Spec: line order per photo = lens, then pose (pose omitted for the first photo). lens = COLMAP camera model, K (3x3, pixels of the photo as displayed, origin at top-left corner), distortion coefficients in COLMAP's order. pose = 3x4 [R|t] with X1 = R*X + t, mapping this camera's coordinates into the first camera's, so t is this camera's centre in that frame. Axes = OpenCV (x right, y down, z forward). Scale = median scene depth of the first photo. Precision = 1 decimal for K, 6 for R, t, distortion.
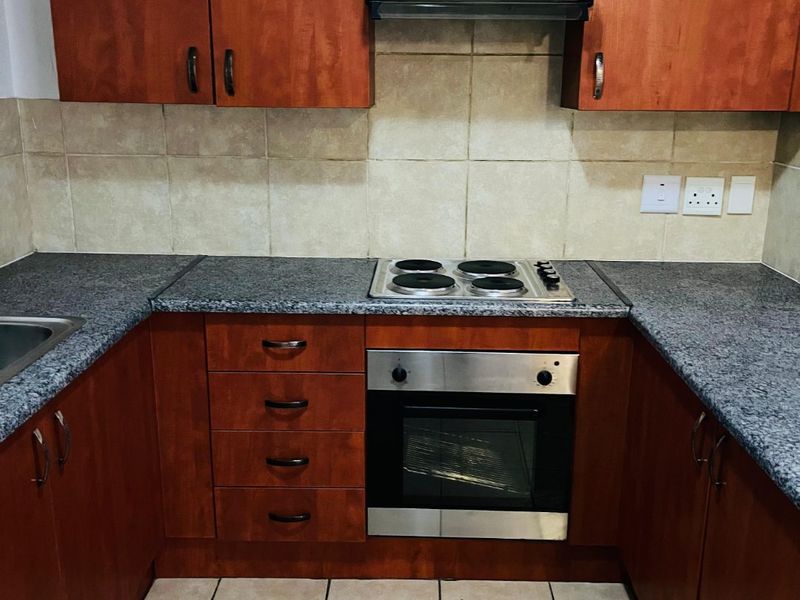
lens RADIAL K [[807.2, 0, 397.1], [0, 807.2, 301.5], [0, 0, 1]] dist [0.066091, 0.000000]
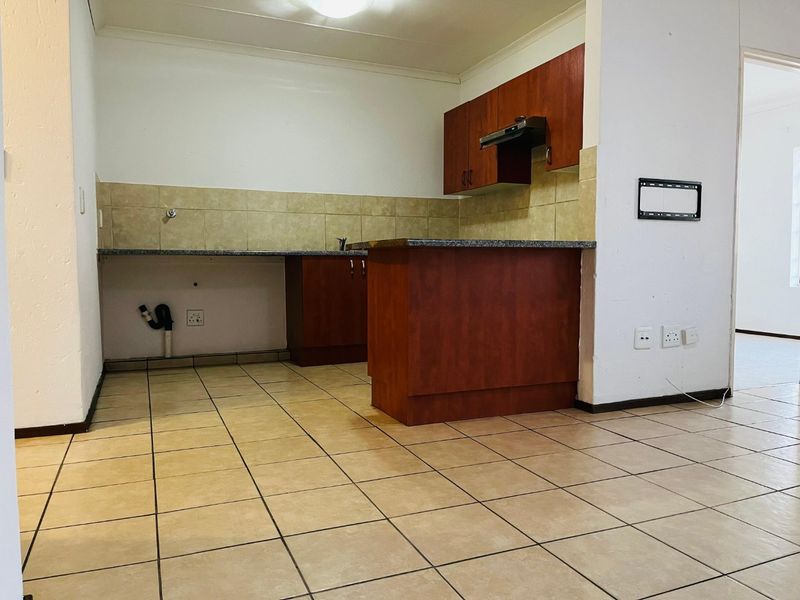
lens RADIAL K [[602.9, 0, 398.7], [0, 602.9, 301.7], [0, 0, 1]] dist [0.010404, -0.001185]
pose [[0.426719, 0.045053, -0.903261, 1.403091], [-0.226531, 0.972244, -0.058525, 0.280971], [0.875554, 0.229591, 0.425081, -0.020541]]
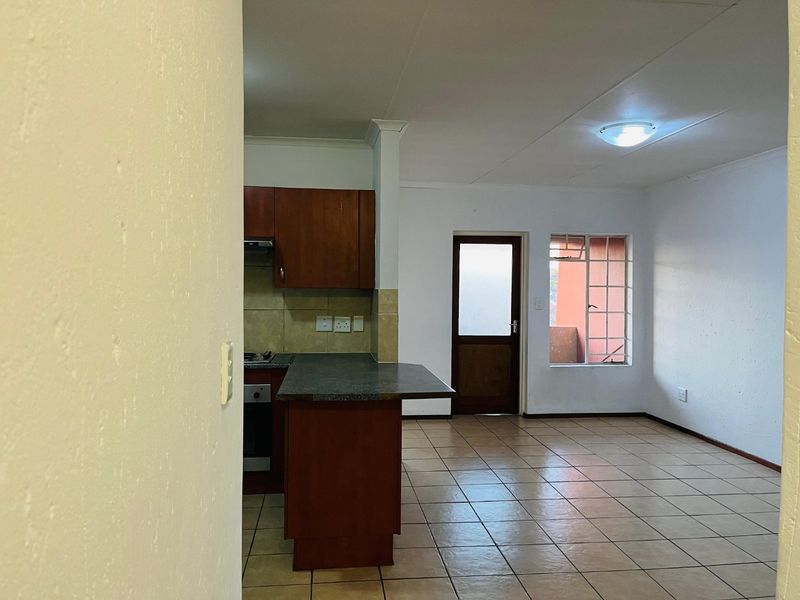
lens RADIAL K [[602.9, 0, 400.6], [0, 602.9, 297.3], [0, 0, 1]] dist [0.010404, -0.001185]
pose [[0.987981, -0.006964, 0.154416, 0.275370], [0.043671, 0.970860, -0.235633, 0.211221], [-0.148275, 0.239544, 0.959496, -0.707520]]
